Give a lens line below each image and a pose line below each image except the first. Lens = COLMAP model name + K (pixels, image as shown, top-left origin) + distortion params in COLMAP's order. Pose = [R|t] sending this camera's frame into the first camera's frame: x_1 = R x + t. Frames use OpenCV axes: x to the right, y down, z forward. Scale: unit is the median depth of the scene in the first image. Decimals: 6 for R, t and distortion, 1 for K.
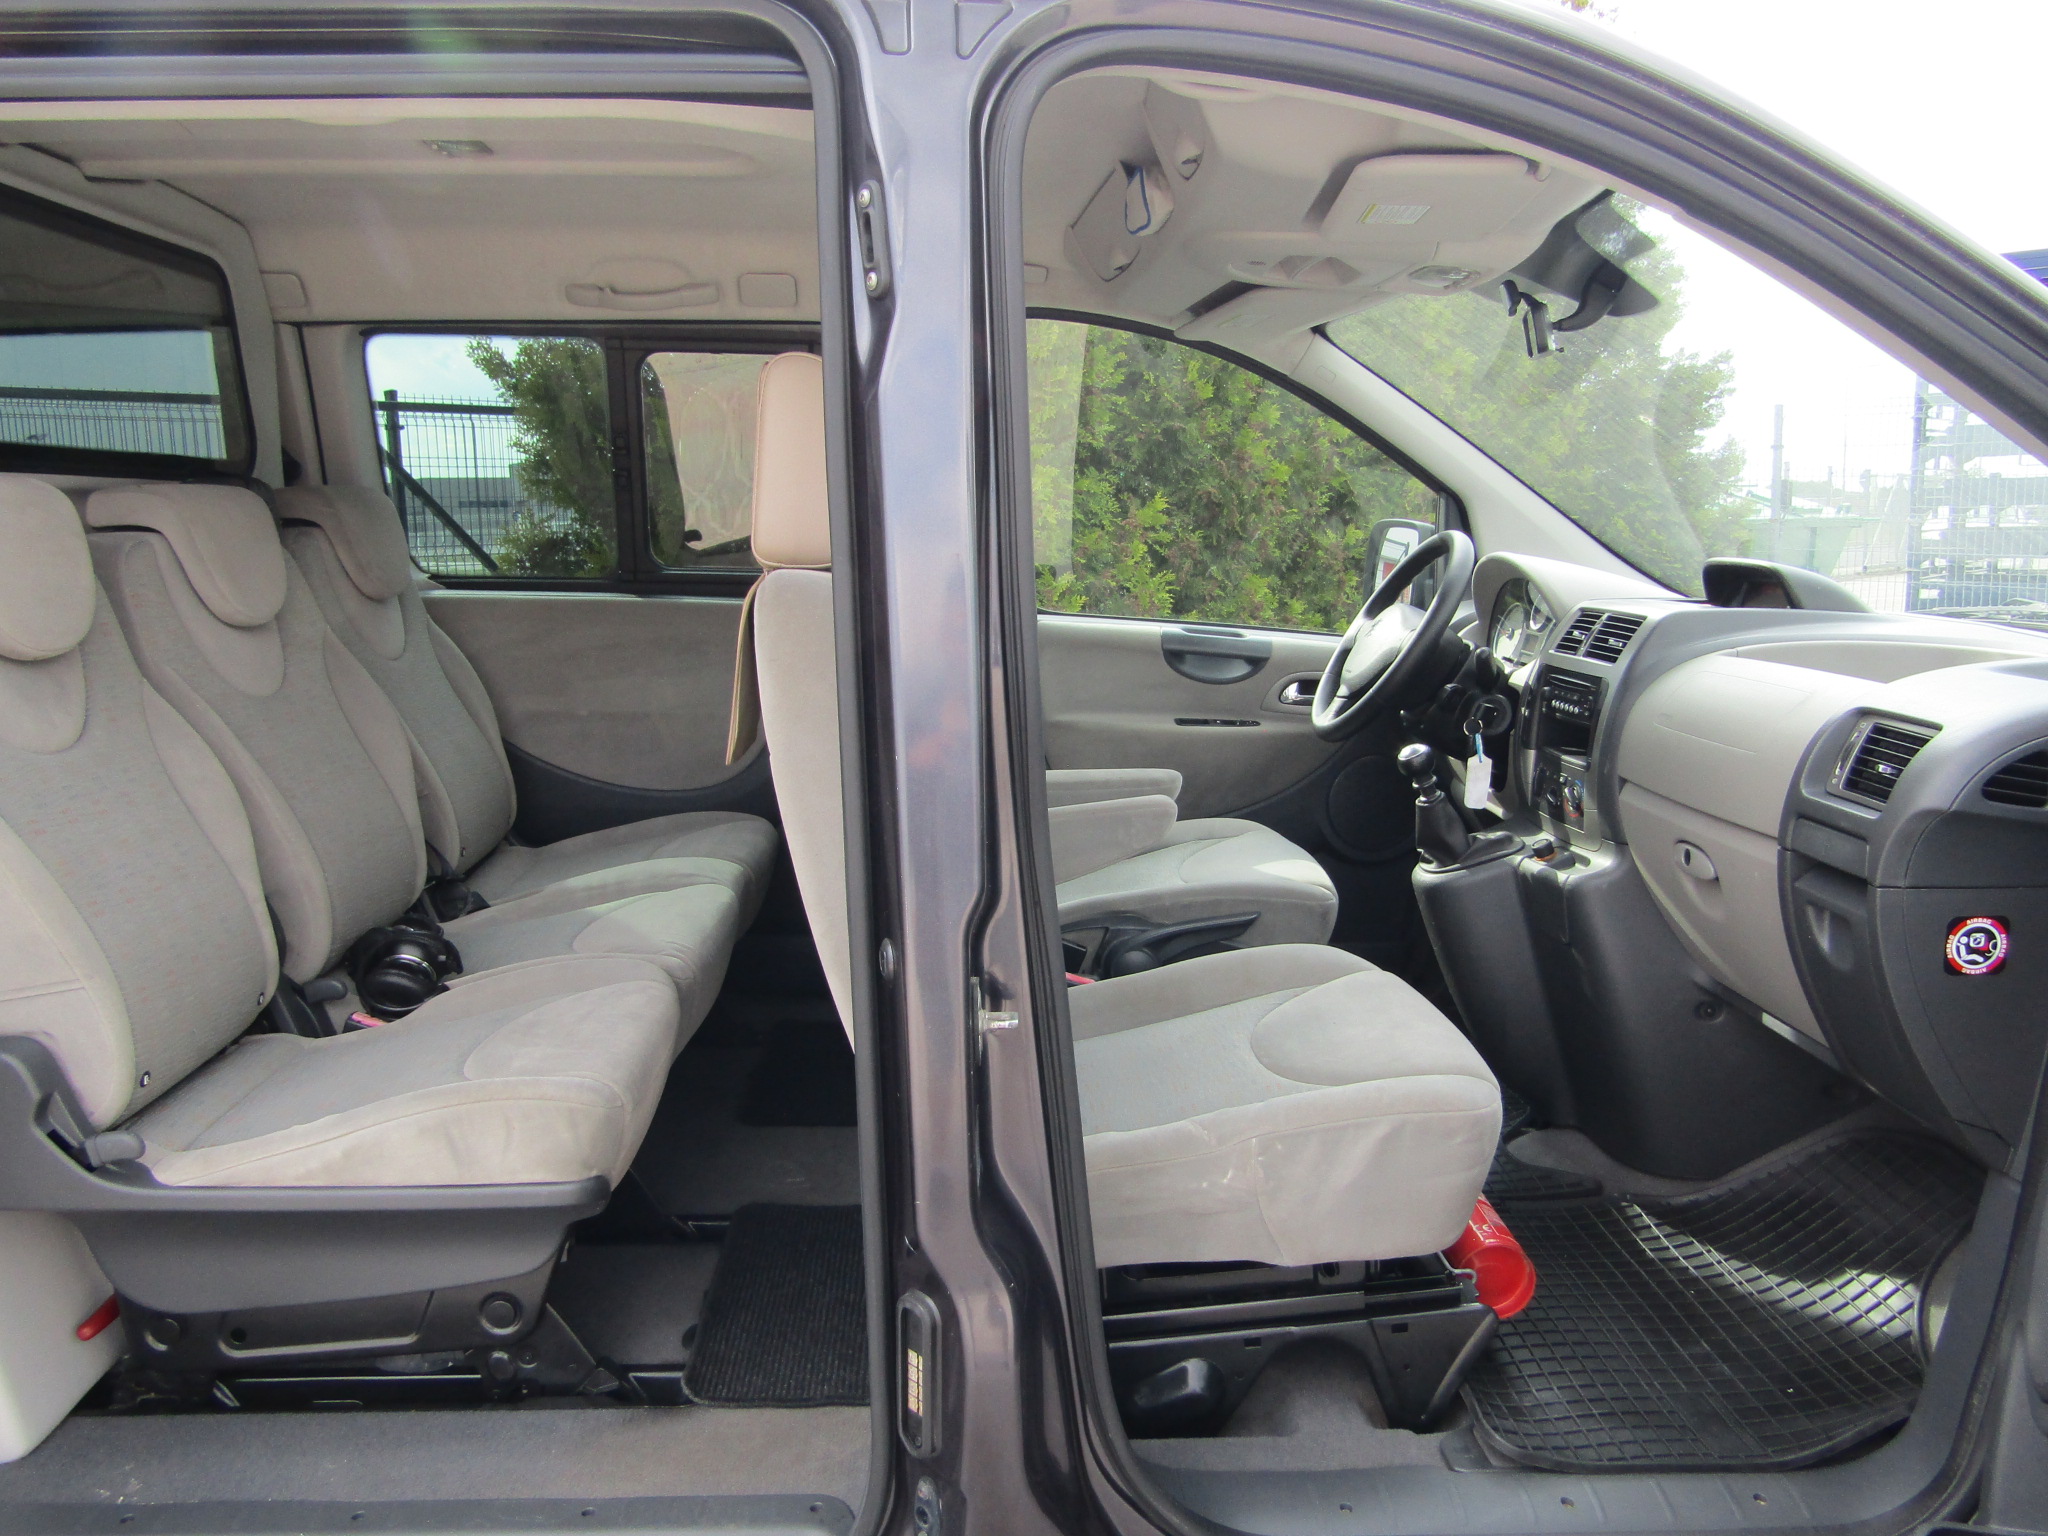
lens RADIAL K [[1490.4, 0, 1024.0], [0, 1490.4, 768.0], [0, 0, 1]] dist [0.002005, -0.008664]
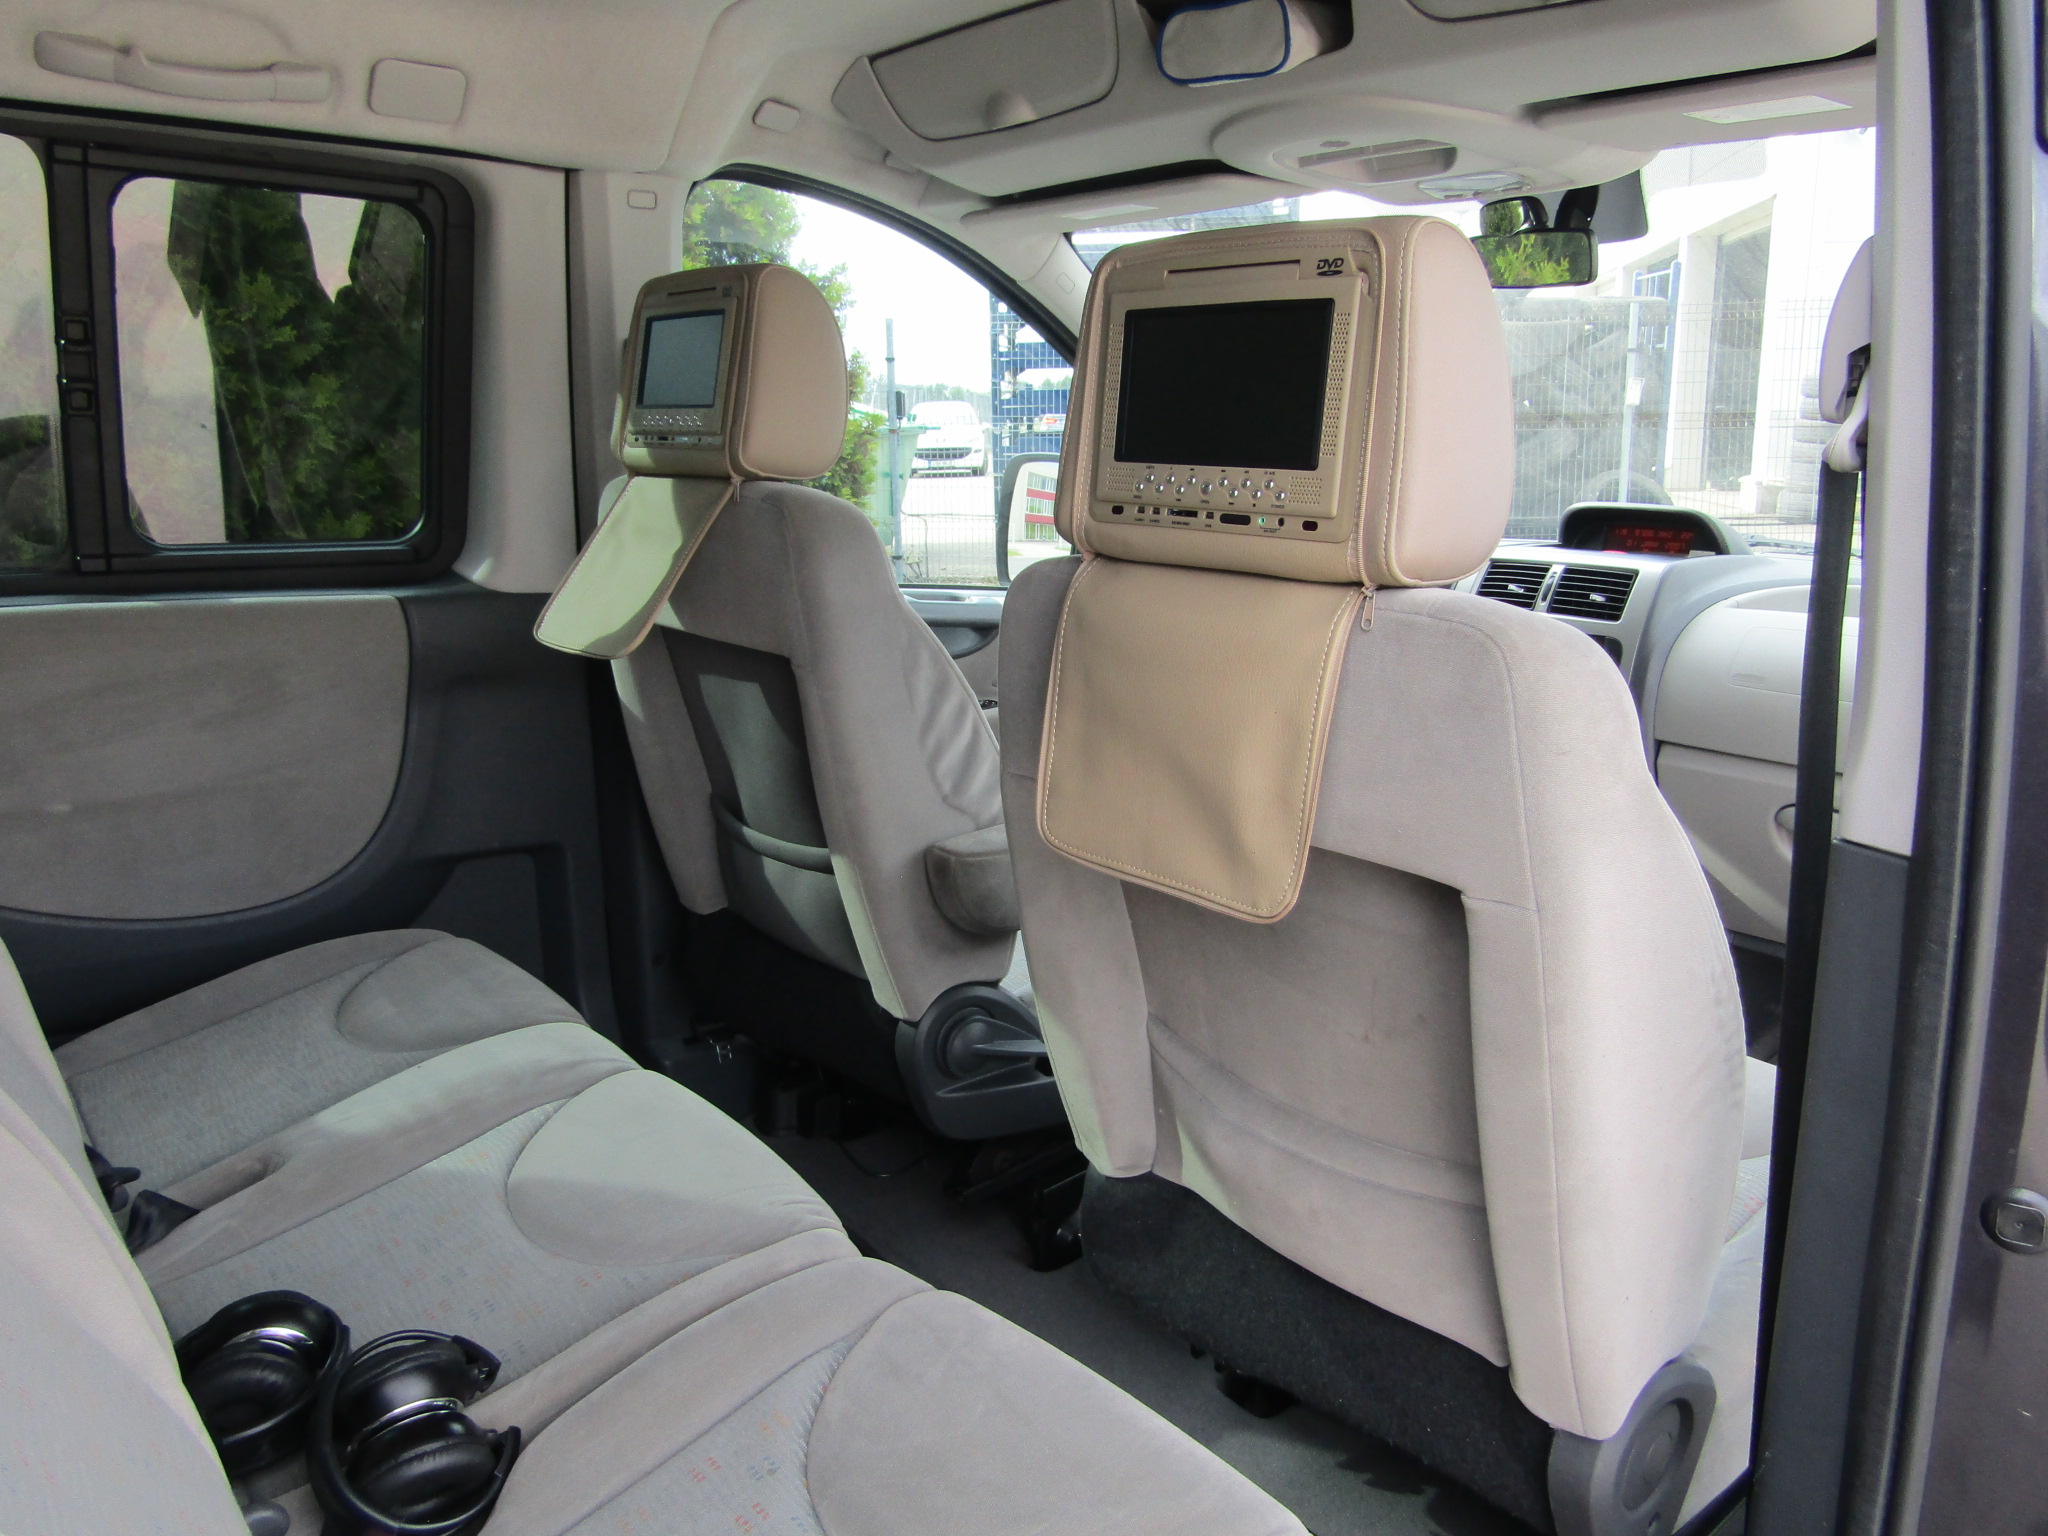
lens RADIAL K [[1490.4, 0, 1024.0], [0, 1490.4, 768.0], [0, 0, 1]] dist [0.002005, -0.008664]
pose [[0.793957, -0.133804, 0.593067, -0.449674], [0.095285, 0.990812, 0.095980, -0.095614], [-0.600460, -0.019694, 0.799412, 0.424341]]
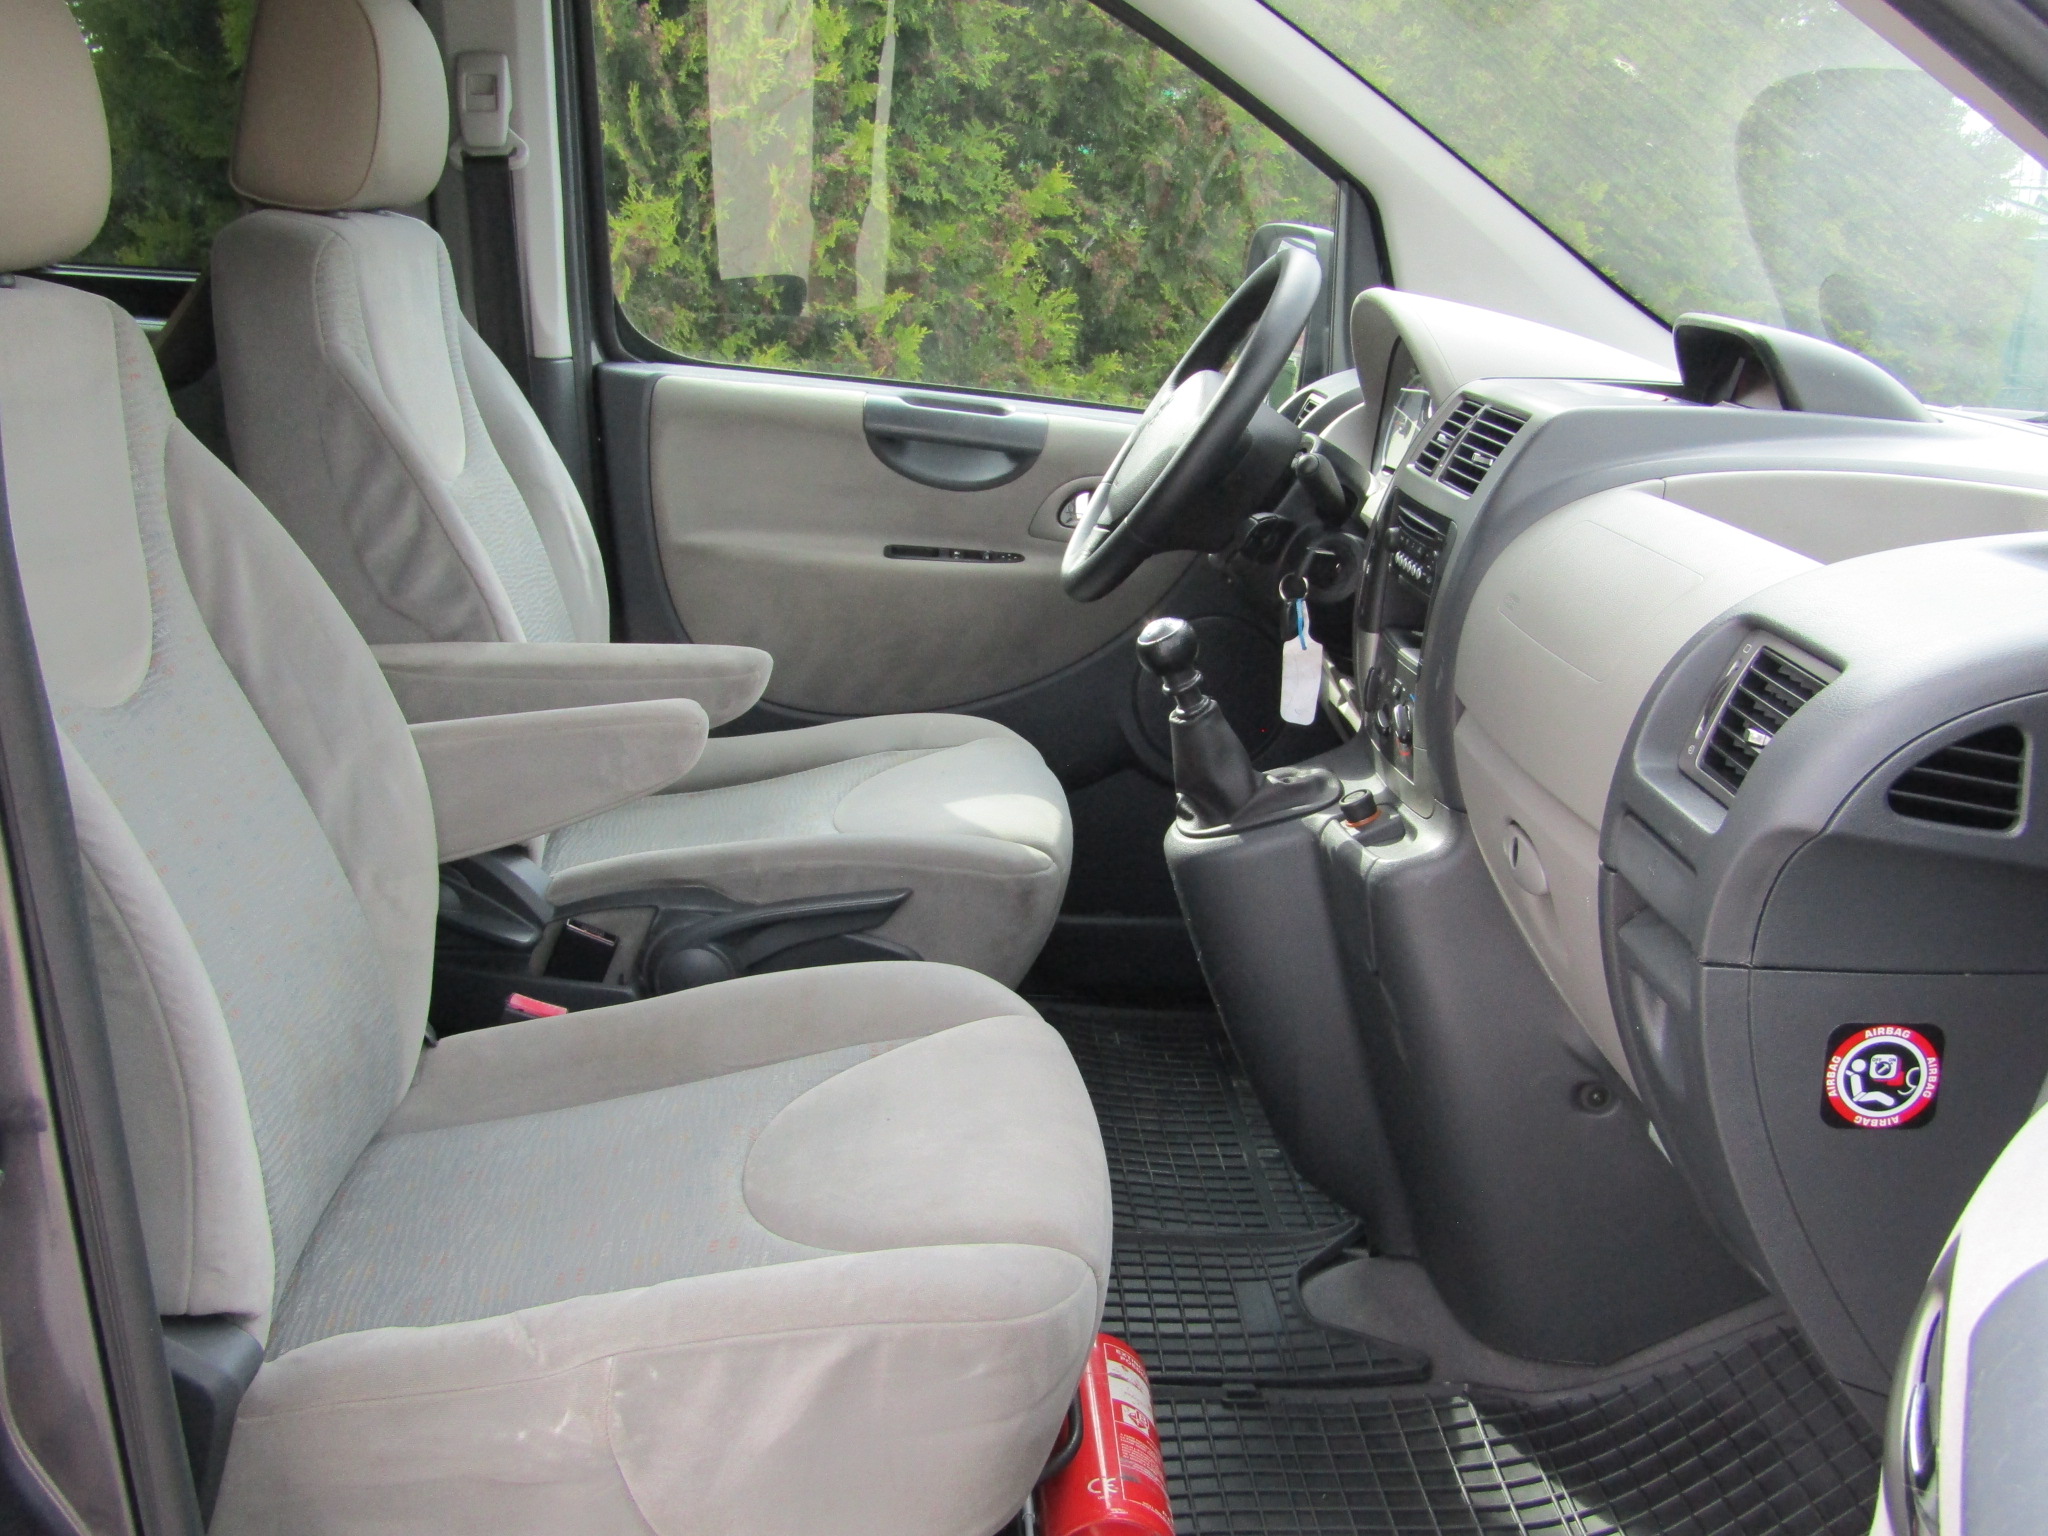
lens RADIAL K [[2170.3, 0, 1024.0], [0, 2170.3, 768.0], [0, 0, 1]] dist [0.002003, -0.013931]
pose [[0.999466, 0.031364, 0.009179, 0.201320], [-0.032076, 0.995249, 0.091926, -0.034146], [-0.006253, -0.092171, 0.995724, 0.145456]]
